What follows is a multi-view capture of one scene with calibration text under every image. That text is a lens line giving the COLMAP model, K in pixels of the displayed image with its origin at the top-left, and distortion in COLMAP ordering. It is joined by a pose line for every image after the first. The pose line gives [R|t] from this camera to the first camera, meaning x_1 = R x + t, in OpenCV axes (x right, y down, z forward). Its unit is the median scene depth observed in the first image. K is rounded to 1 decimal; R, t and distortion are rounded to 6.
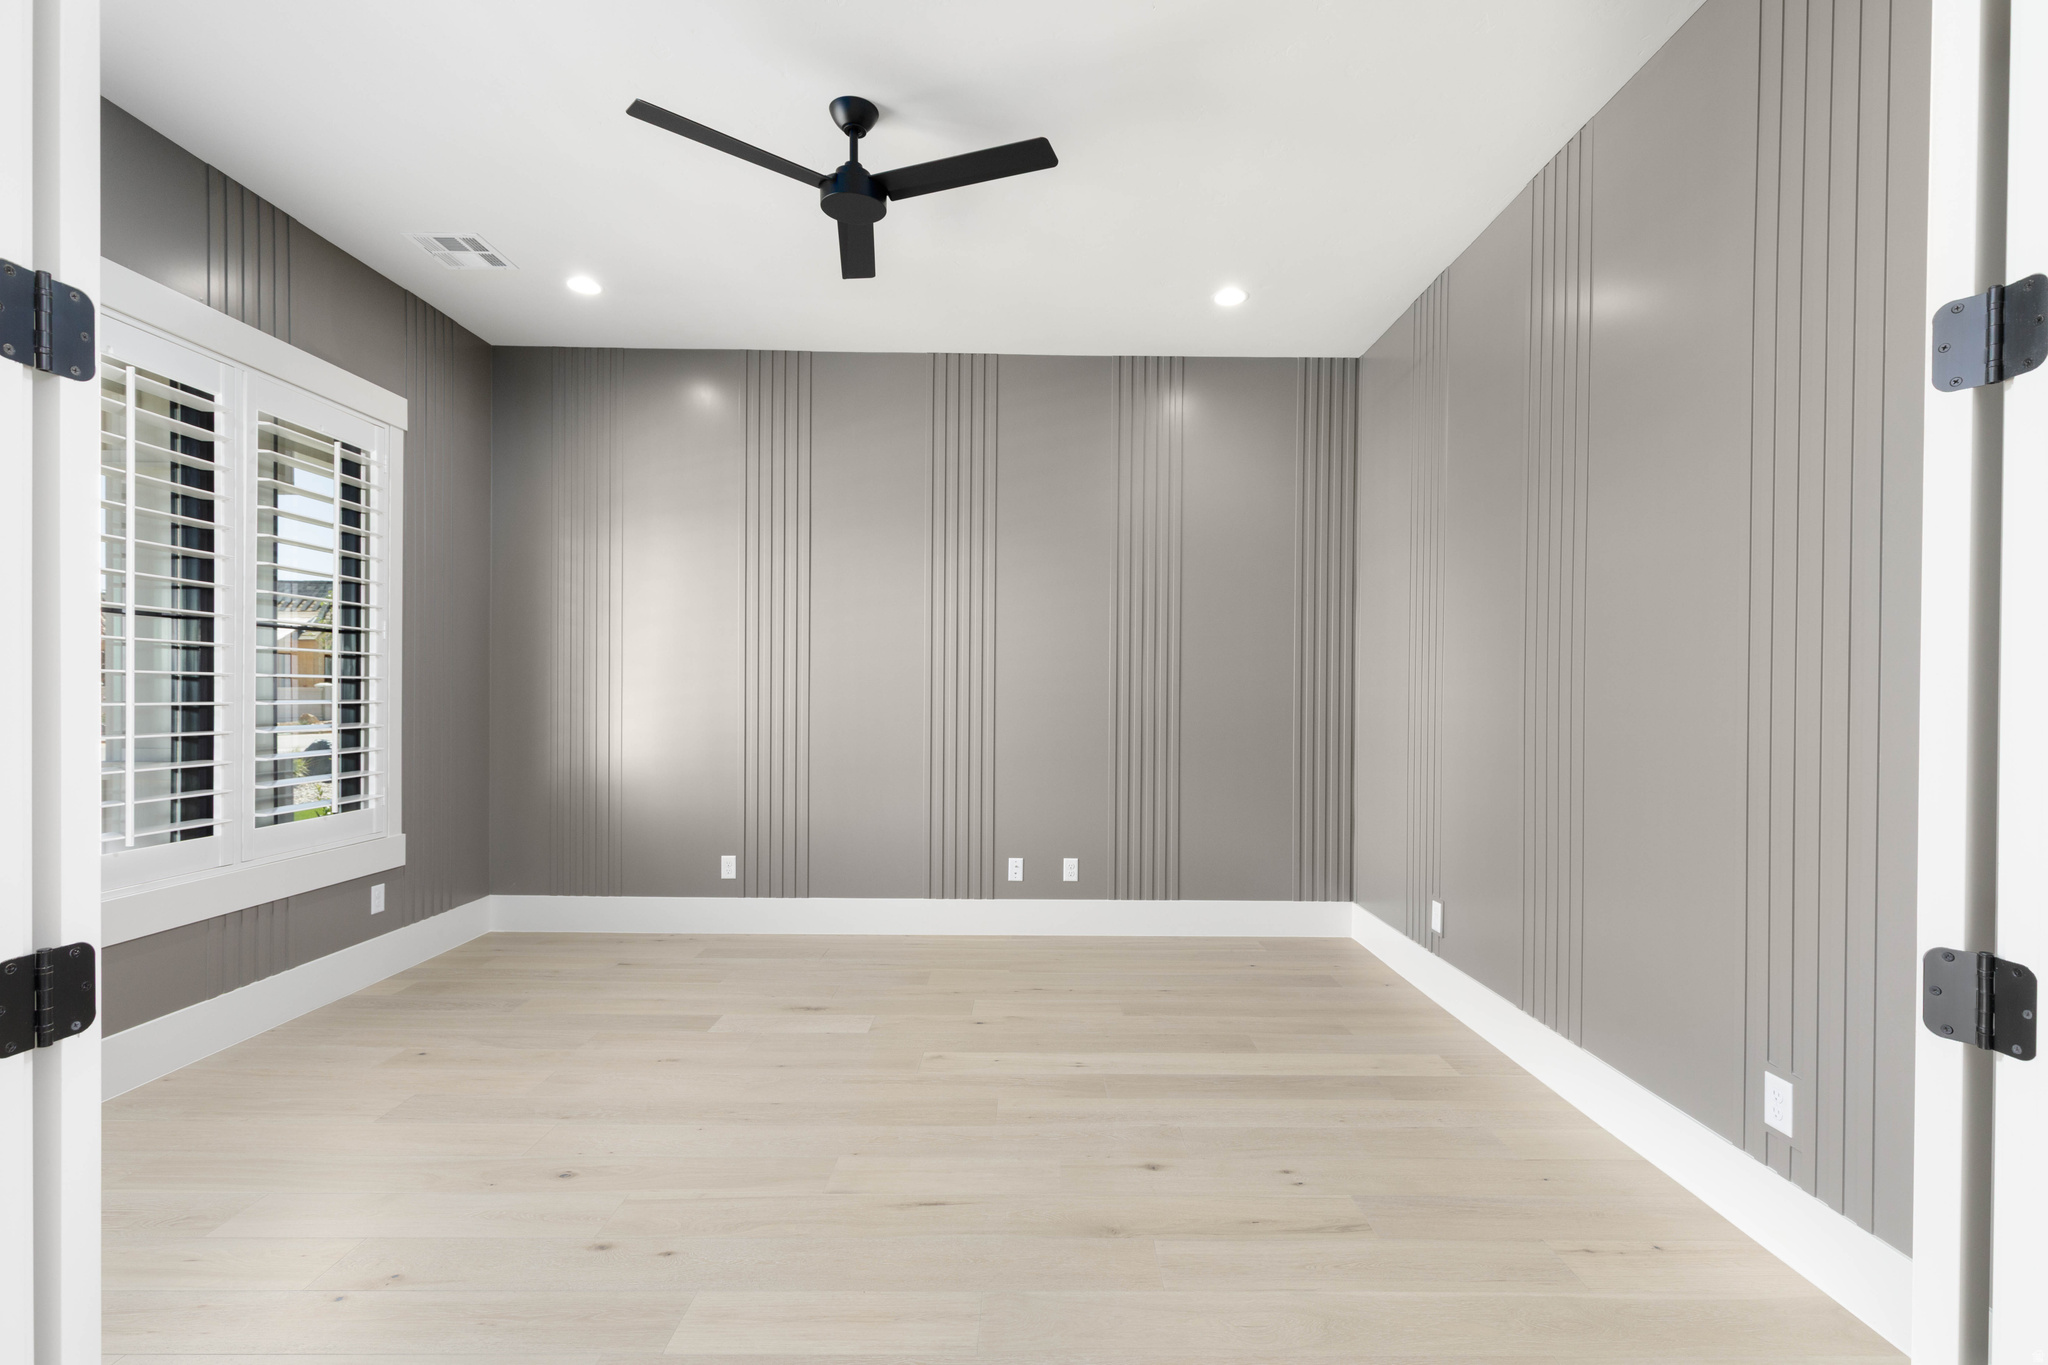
lens RADIAL K [[922.3, 0, 1039.8], [0, 922.3, 690.0], [0, 0, 1]] dist [0.009040, -0.000227]
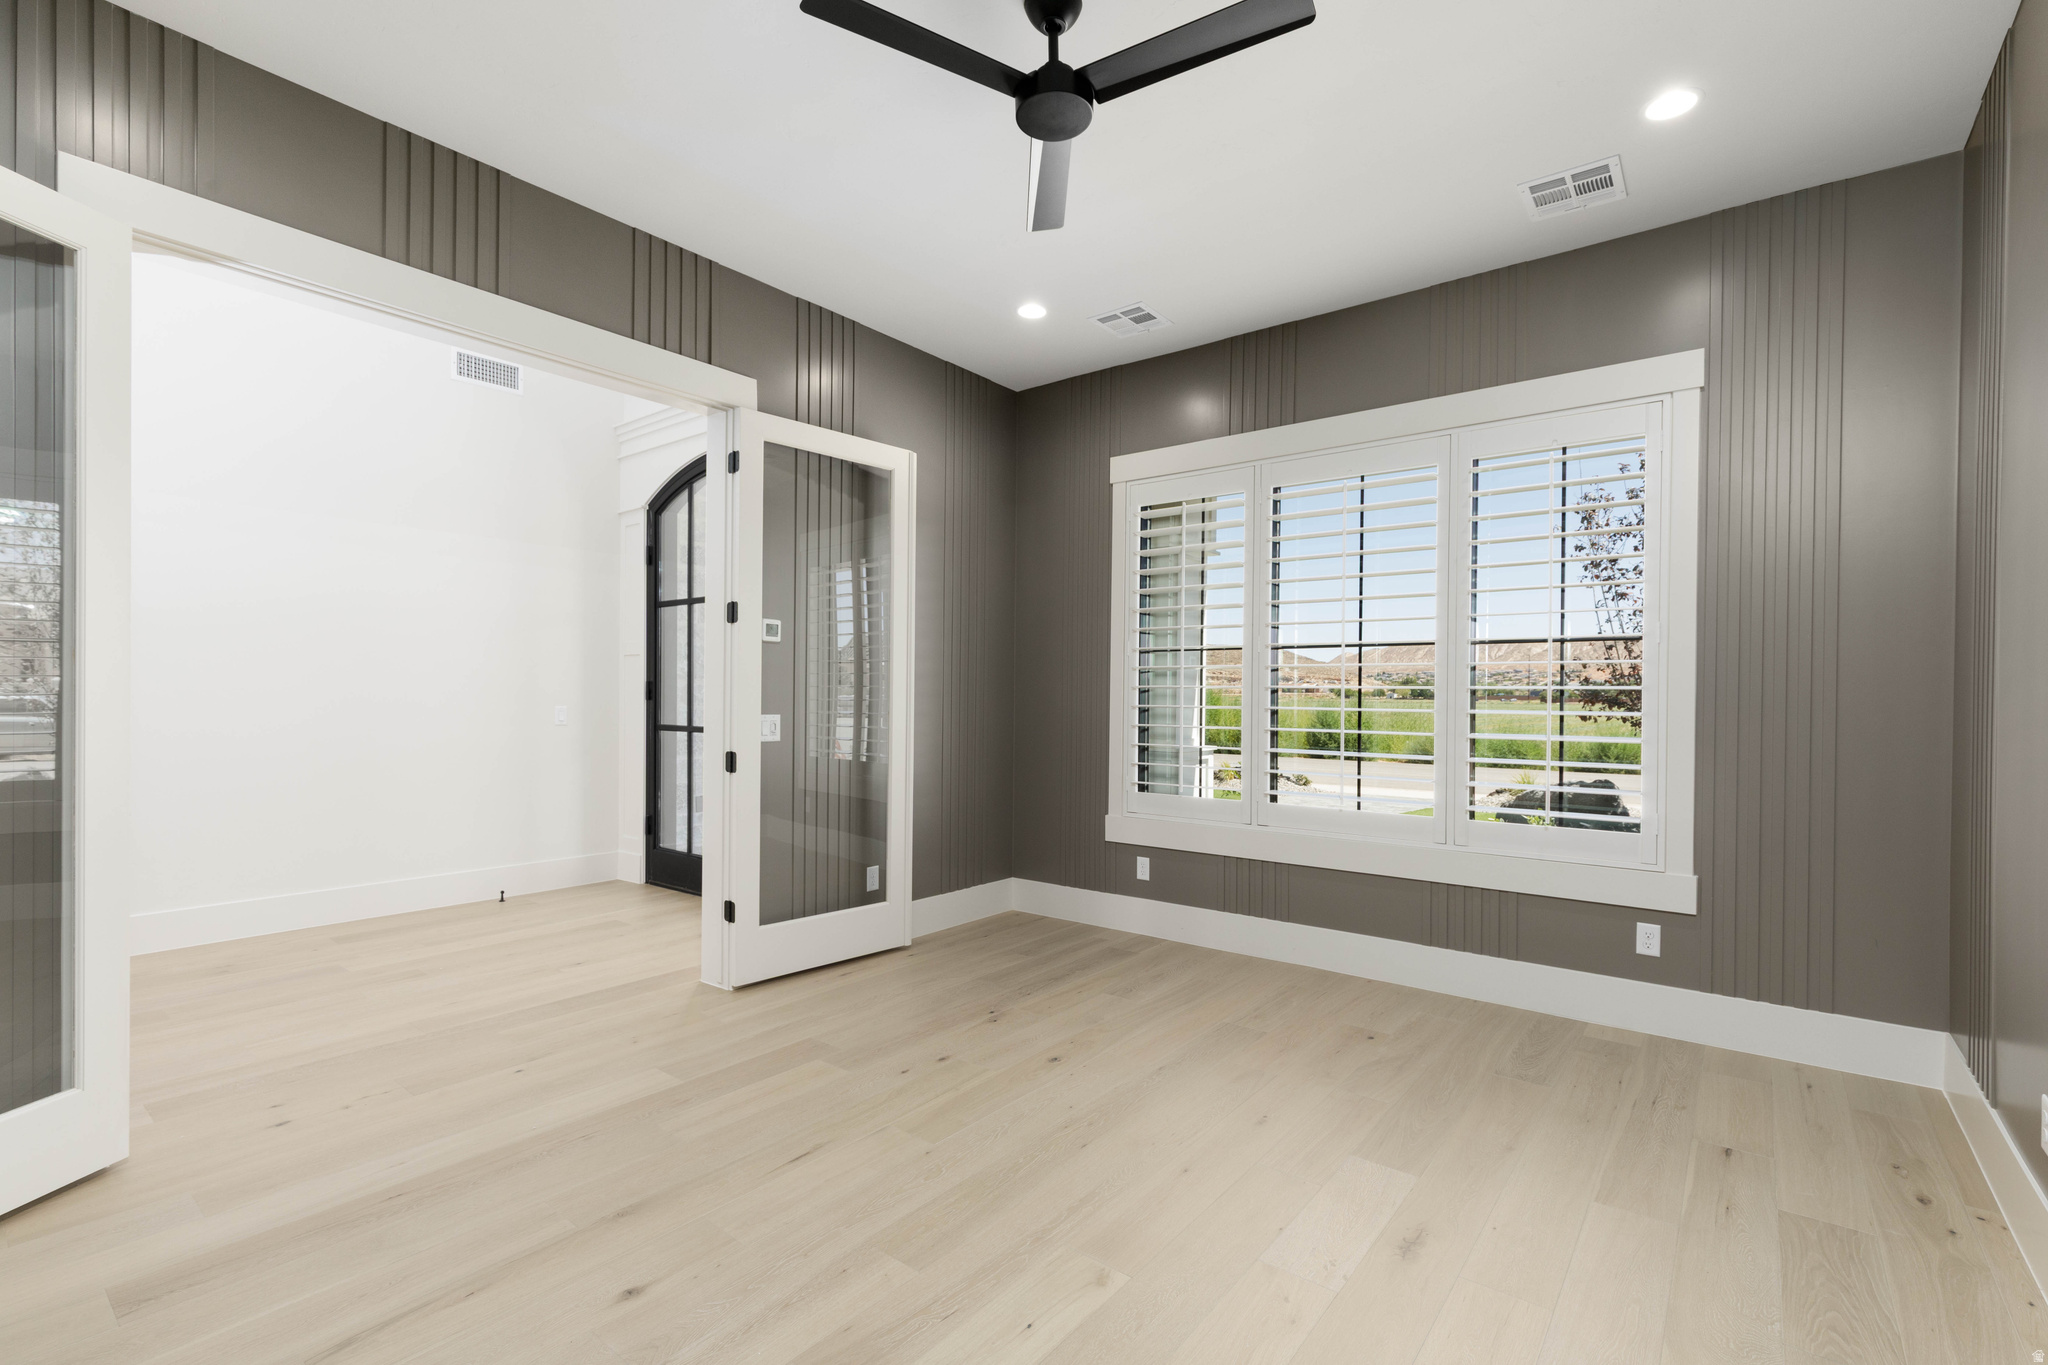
lens RADIAL K [[922.3, 0, 1033.7], [0, 922.3, 680.2], [0, 0, 1]] dist [0.009040, -0.000227]
pose [[-0.623333, -0.019526, -0.781713, 0.409493], [-0.012839, 0.999809, -0.014735, 0.002215], [0.781851, 0.000852, -0.623464, 1.343345]]
